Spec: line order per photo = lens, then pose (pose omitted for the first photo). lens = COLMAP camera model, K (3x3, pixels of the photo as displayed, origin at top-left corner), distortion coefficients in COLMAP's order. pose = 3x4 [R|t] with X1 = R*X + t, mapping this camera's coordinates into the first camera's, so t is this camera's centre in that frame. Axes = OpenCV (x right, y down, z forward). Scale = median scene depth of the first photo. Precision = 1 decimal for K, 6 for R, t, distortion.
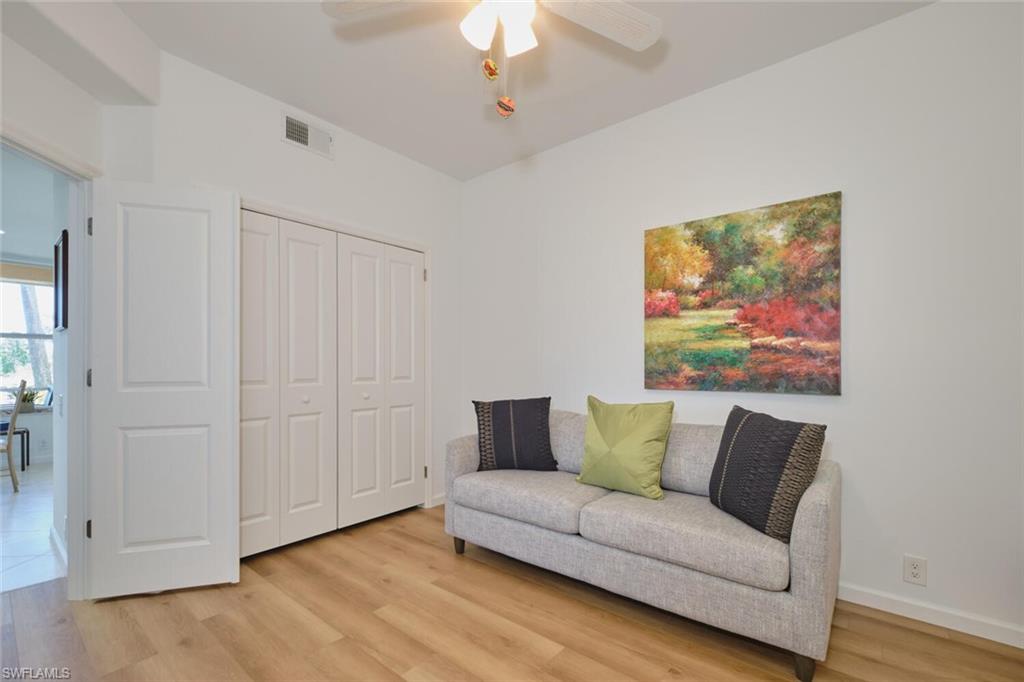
lens RADIAL K [[453.5, 0, 504.0], [0, 453.5, 363.8], [0, 0, 1]] dist [0.001022, -0.000171]
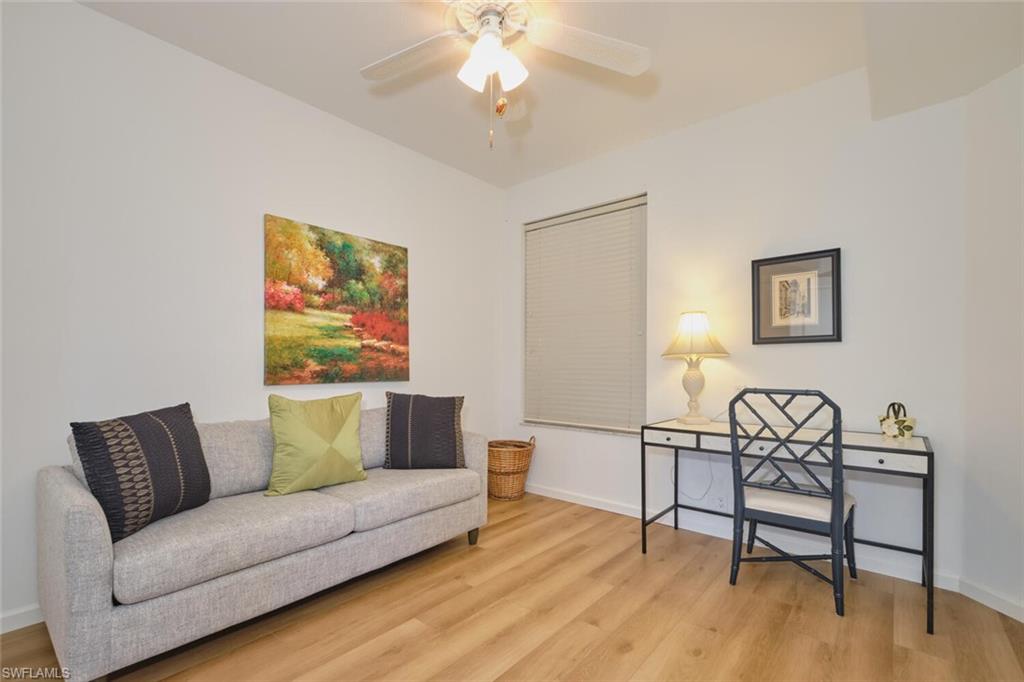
lens RADIAL K [[453.5, 0, 516.2], [0, 453.5, 366.2], [0, 0, 1]] dist [0.001022, -0.000171]
pose [[-0.008367, -0.001502, 0.999964, -0.688298], [-0.009044, 0.999958, 0.001426, 0.011500], [-0.999924, -0.009032, -0.008380, 0.553766]]
